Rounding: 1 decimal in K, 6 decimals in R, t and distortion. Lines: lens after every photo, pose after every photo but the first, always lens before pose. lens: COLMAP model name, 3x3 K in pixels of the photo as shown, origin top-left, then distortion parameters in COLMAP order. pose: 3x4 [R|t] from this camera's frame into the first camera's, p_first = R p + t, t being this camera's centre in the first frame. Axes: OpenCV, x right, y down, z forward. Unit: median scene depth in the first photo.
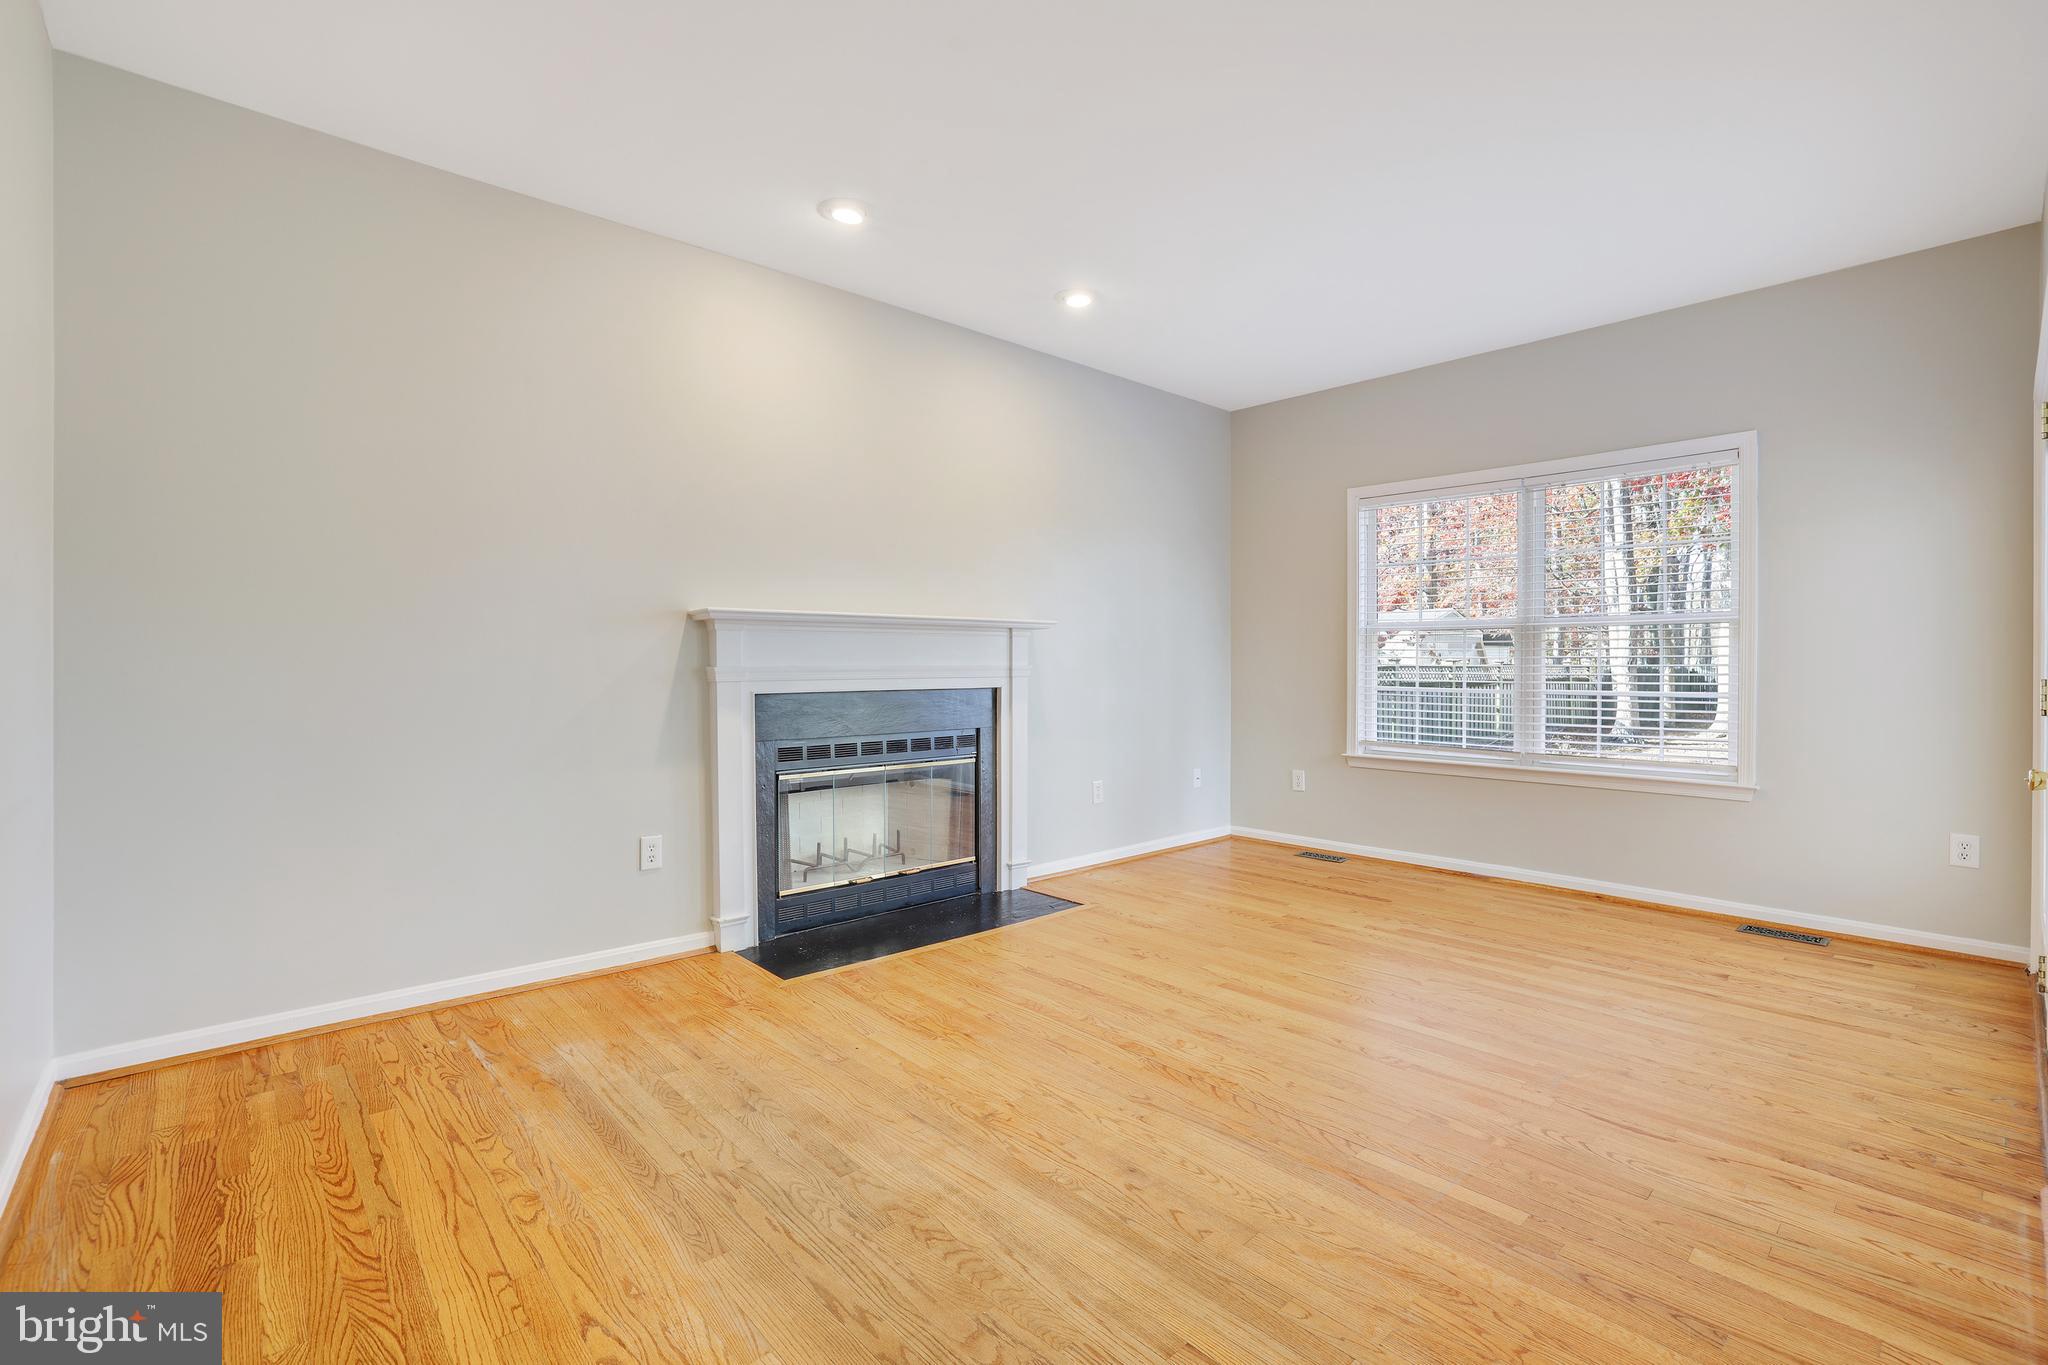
lens RADIAL K [[884.6, 0, 1024.0], [0, 884.6, 682.5], [0, 0, 1]] dist [-0.016198, 0.000113]
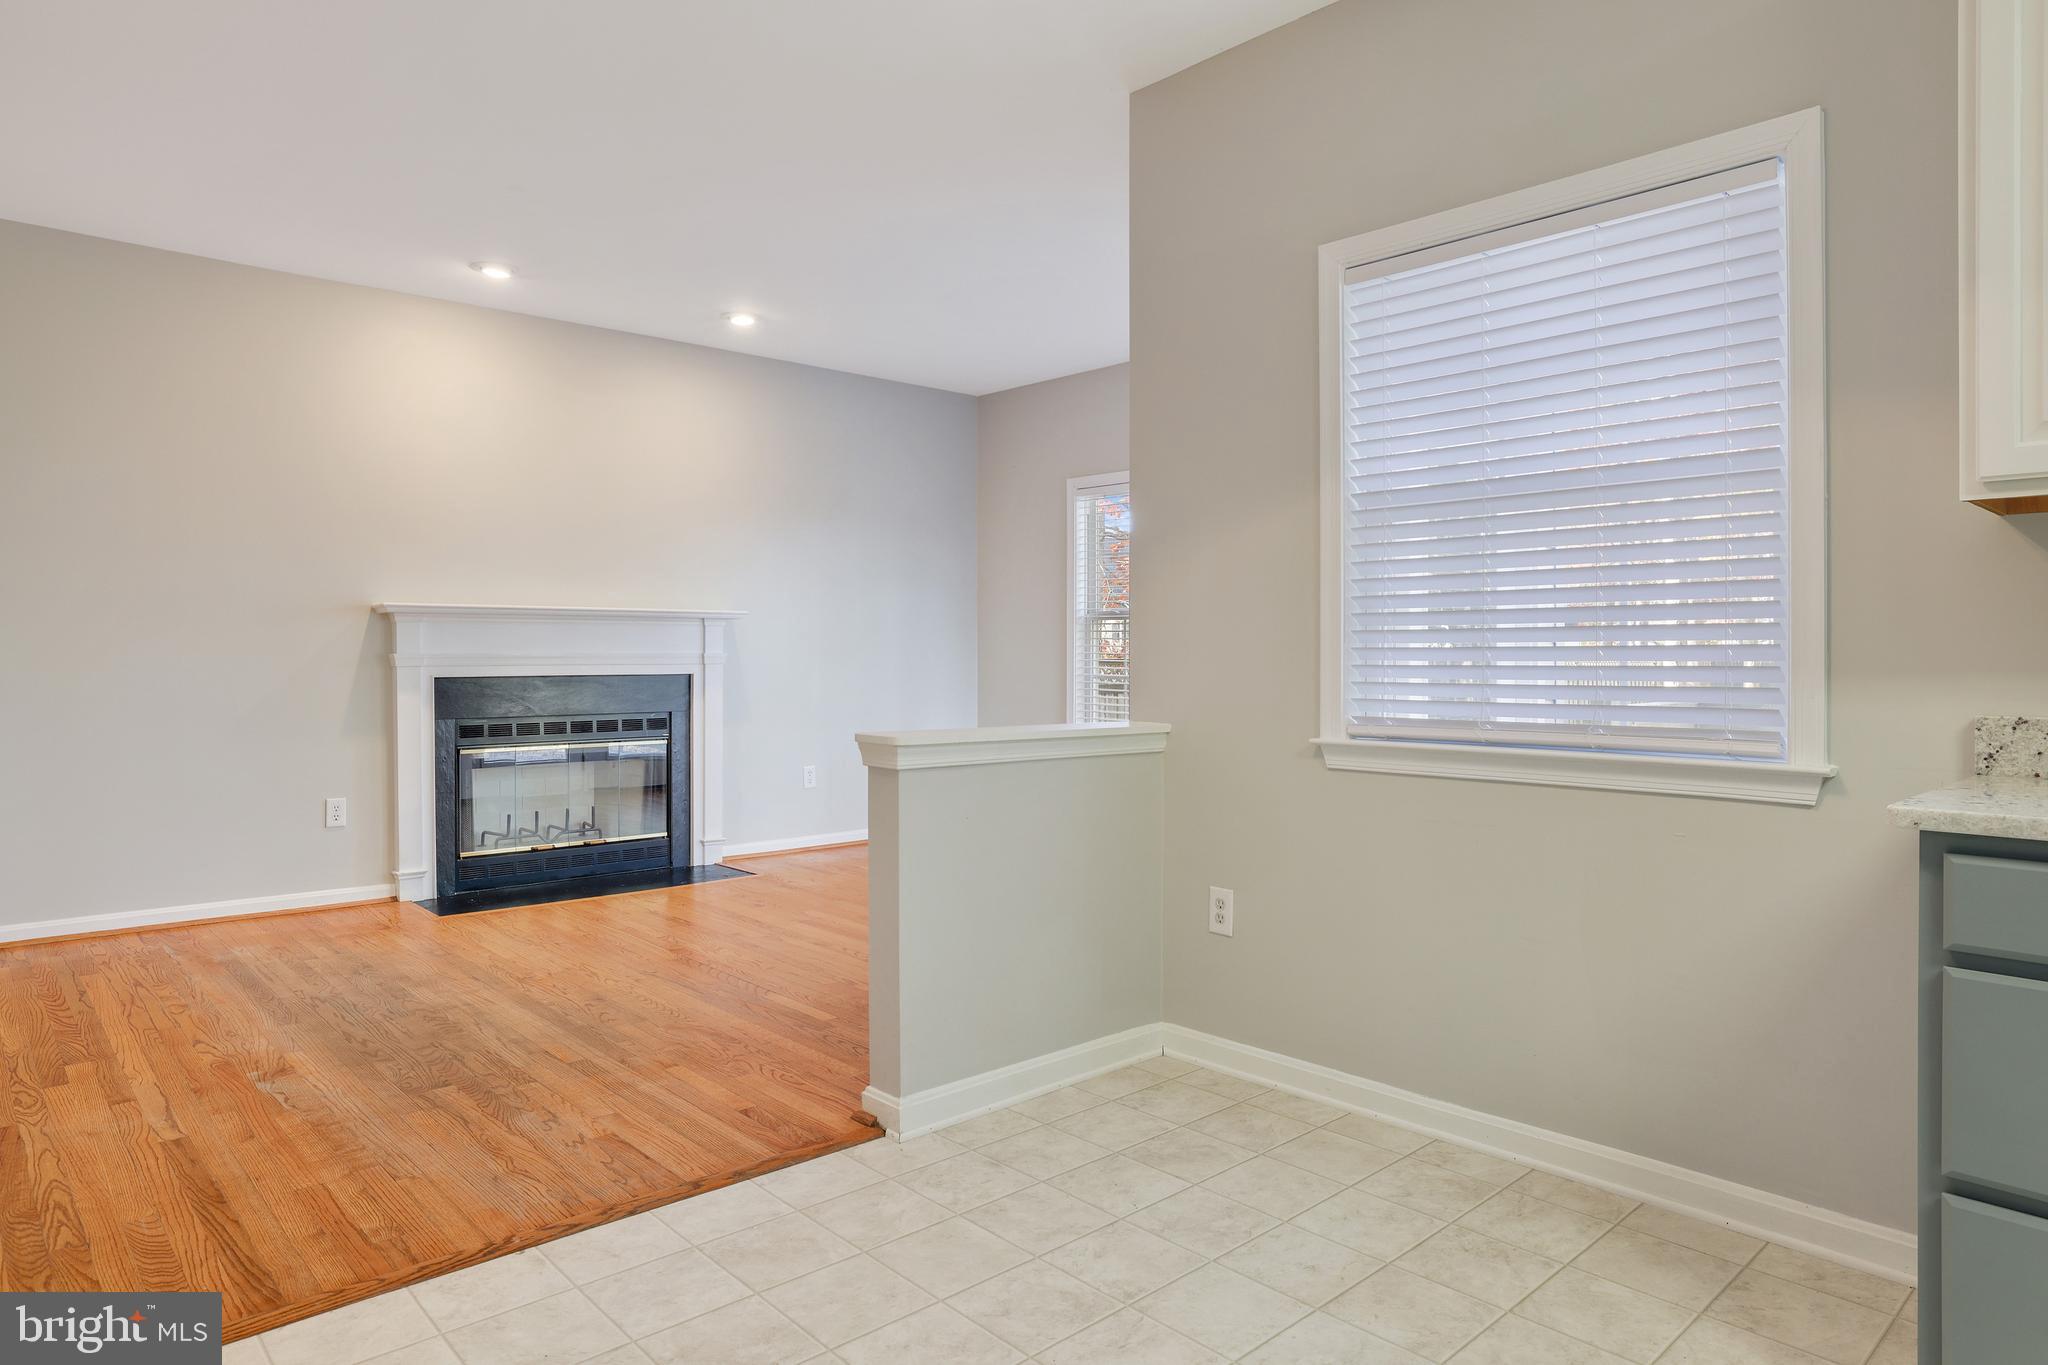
lens RADIAL K [[1223.8, 0, 1024.0], [0, 1223.8, 682.5], [0, 0, 1]] dist [0.001491, 0.002048]
pose [[0.999896, 0.003532, -0.013996, 0.473013], [-0.003480, 0.999987, 0.003719, 0.010866], [0.014009, -0.003670, 0.999895, -0.563216]]
